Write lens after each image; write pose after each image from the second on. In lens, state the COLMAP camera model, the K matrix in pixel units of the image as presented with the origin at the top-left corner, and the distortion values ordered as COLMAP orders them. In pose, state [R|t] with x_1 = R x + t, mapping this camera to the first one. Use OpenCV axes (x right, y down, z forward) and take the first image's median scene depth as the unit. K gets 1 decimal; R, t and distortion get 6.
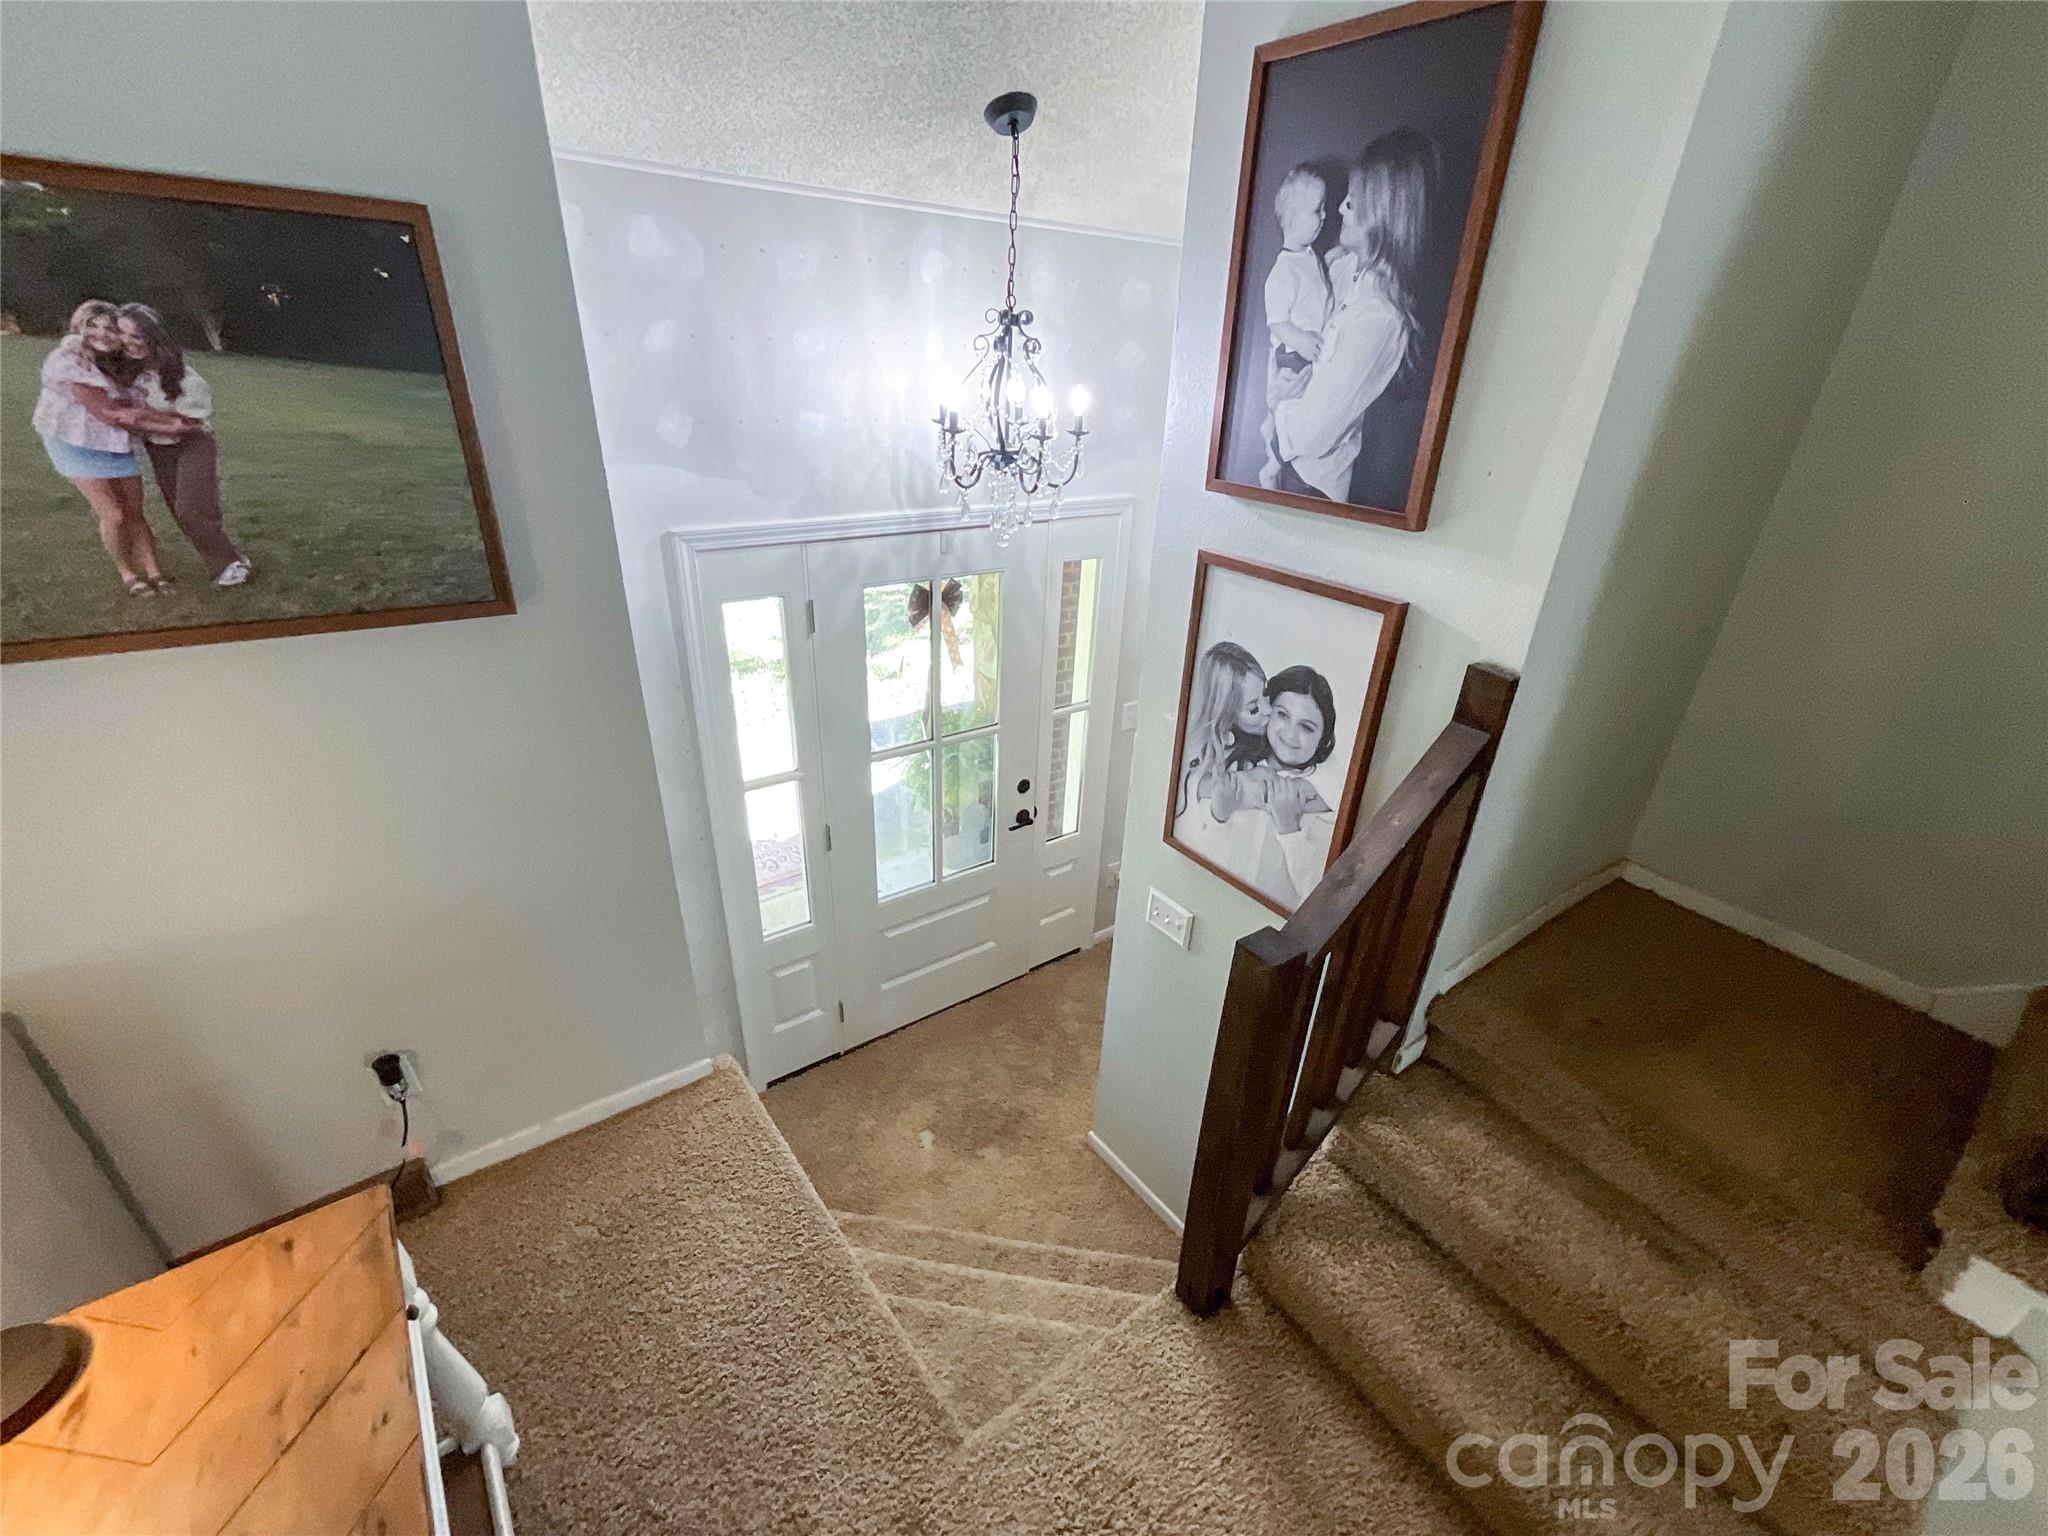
lens RADIAL K [[881.1, 0, 1049.1], [0, 881.1, 801.6], [0, 0, 1]] dist [-0.006527, 0.002796]
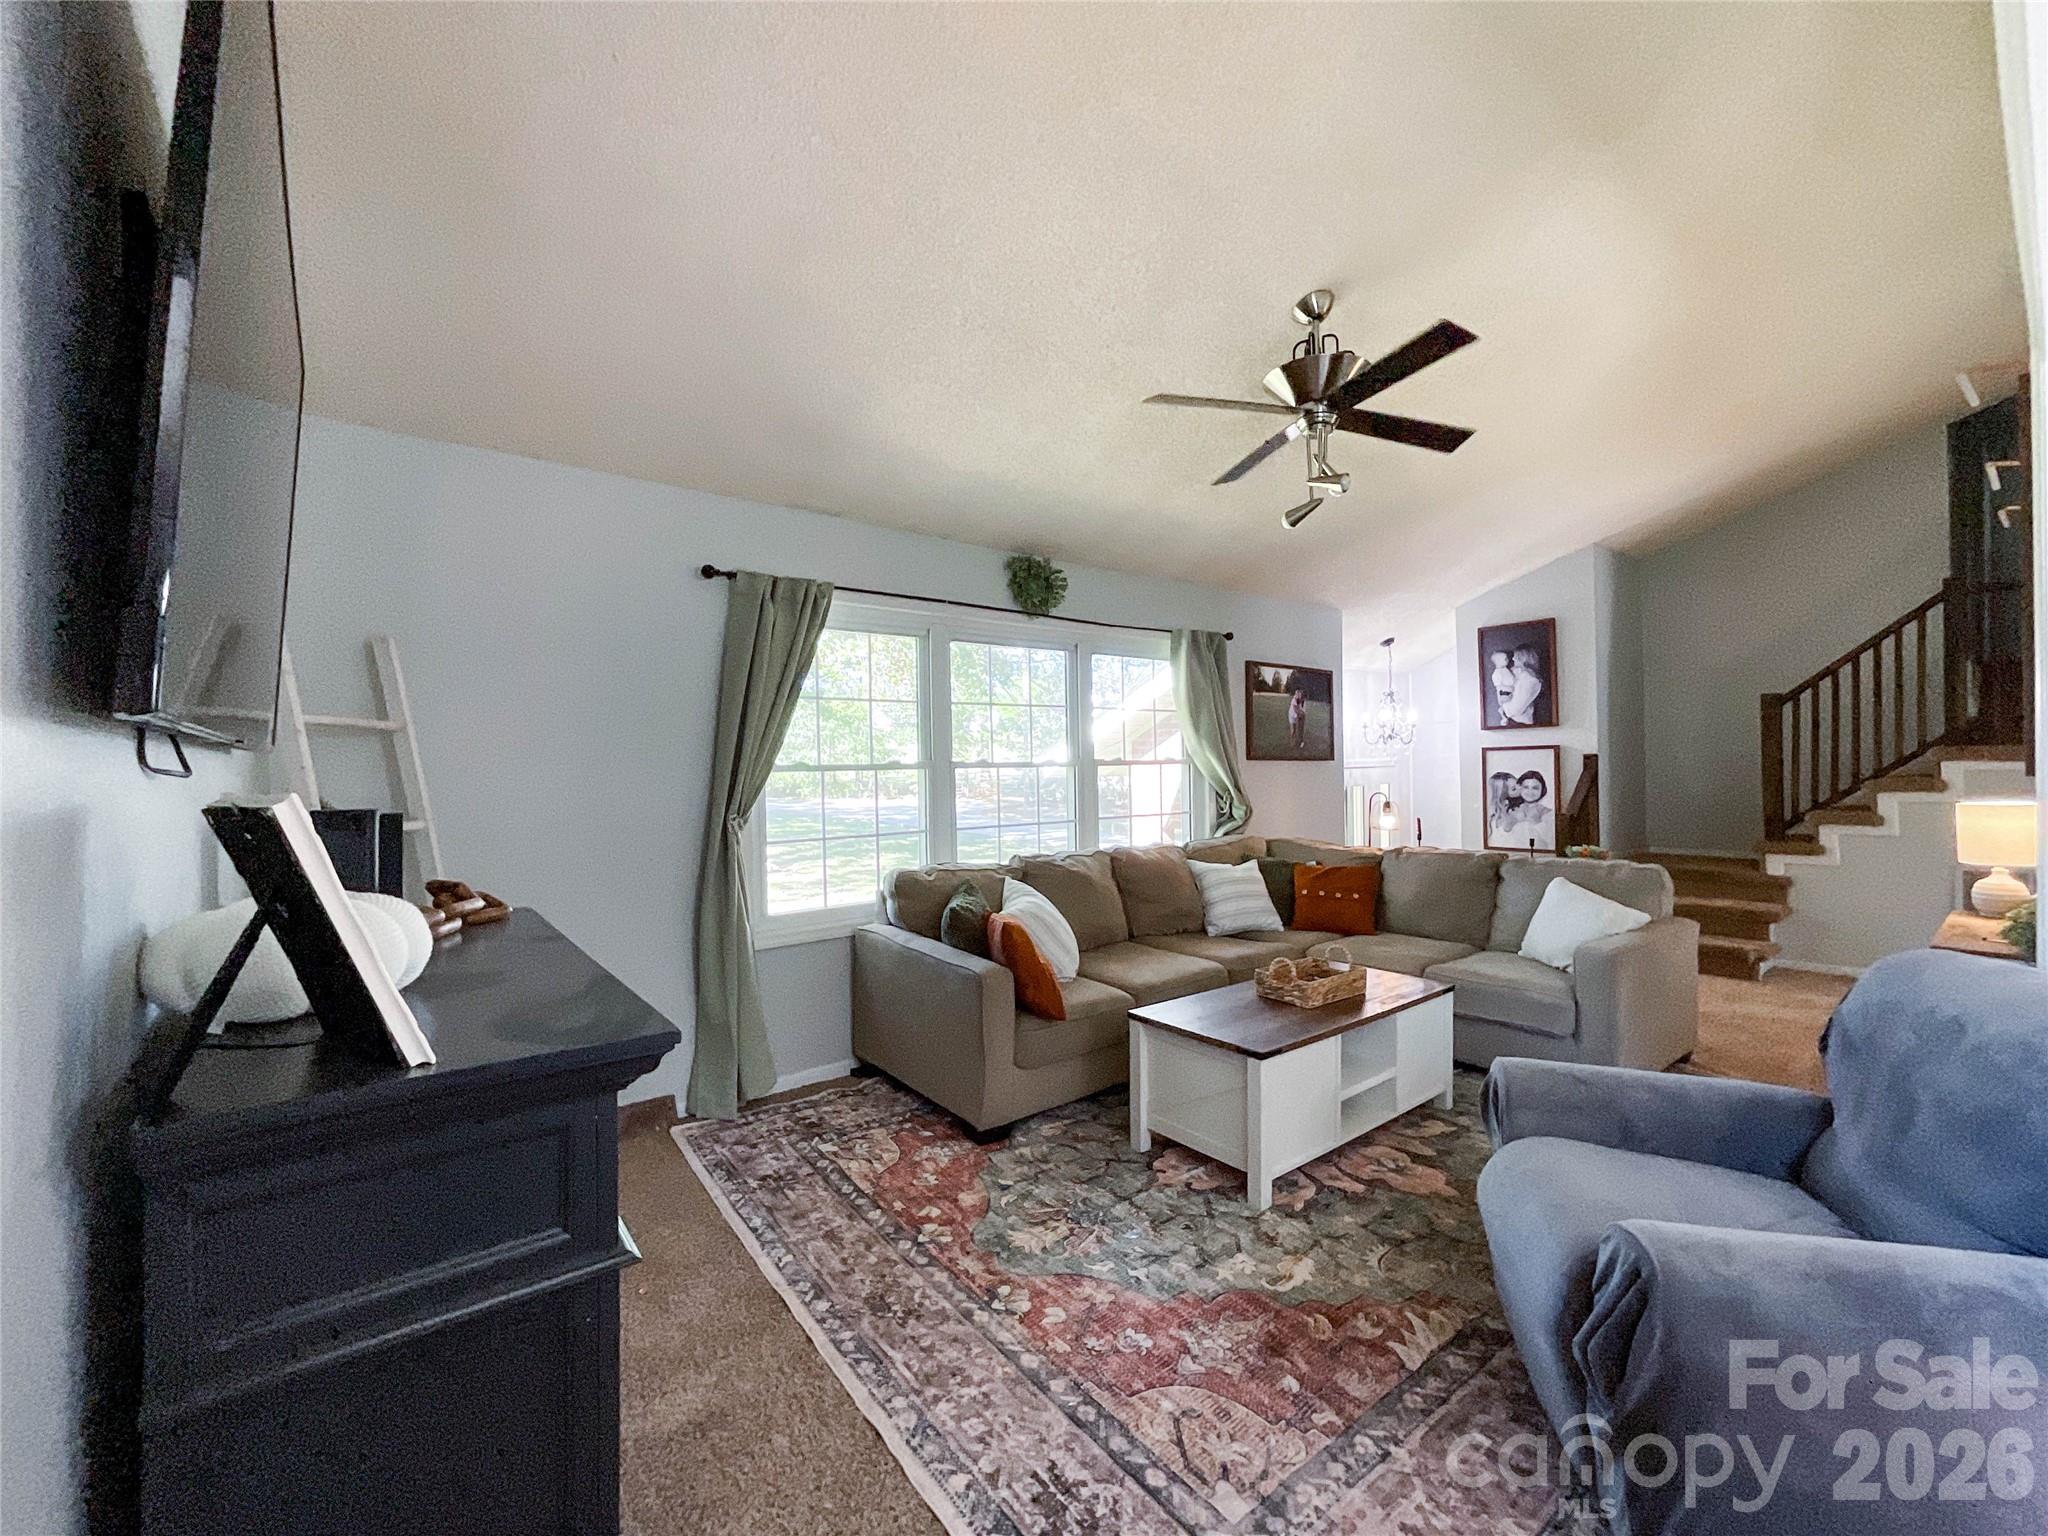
lens RADIAL K [[881.1, 0, 1033.3], [0, 881.1, 761.2], [0, 0, 1]] dist [-0.006527, 0.002796]
pose [[0.997176, -0.064842, 0.037897, -2.103928], [0.075026, 0.883099, -0.463148, 1.494678], [-0.003436, 0.464684, 0.885470, -2.429635]]
